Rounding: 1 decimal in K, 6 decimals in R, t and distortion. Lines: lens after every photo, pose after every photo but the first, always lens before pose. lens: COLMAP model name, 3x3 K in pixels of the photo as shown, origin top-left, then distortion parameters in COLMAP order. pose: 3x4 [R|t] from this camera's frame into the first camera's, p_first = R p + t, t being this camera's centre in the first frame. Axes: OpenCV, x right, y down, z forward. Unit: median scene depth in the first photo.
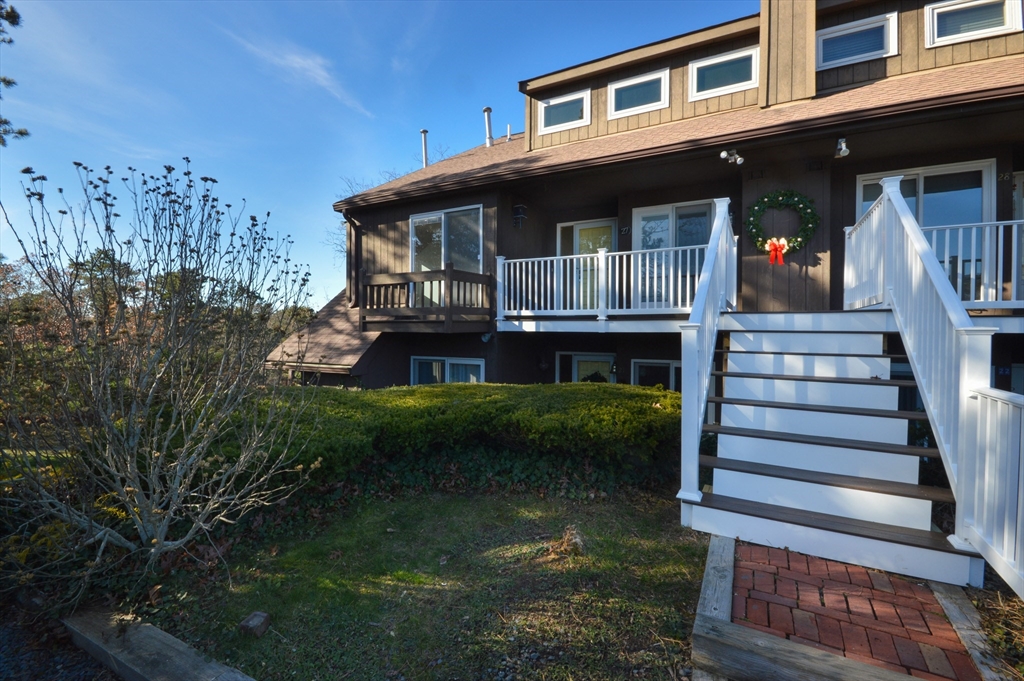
lens RADIAL K [[454.1, 0, 515.6], [0, 454.1, 336.0], [0, 0, 1]] dist [-0.002218, -0.002945]
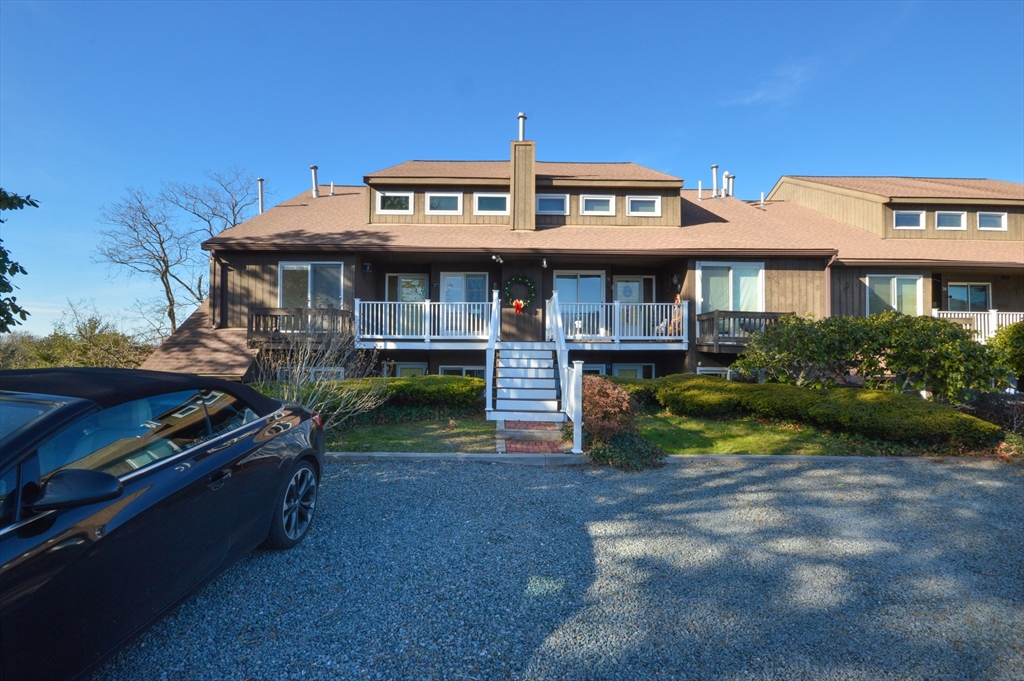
lens RADIAL K [[454.1, 0, 512.0], [0, 454.1, 341.3], [0, 0, 1]] dist [-0.002218, -0.002945]
pose [[0.878094, 0.006094, 0.478450, -0.327276], [0.004589, 0.999766, -0.021157, -0.001330], [-0.478467, 0.020774, 0.877860, -0.600055]]
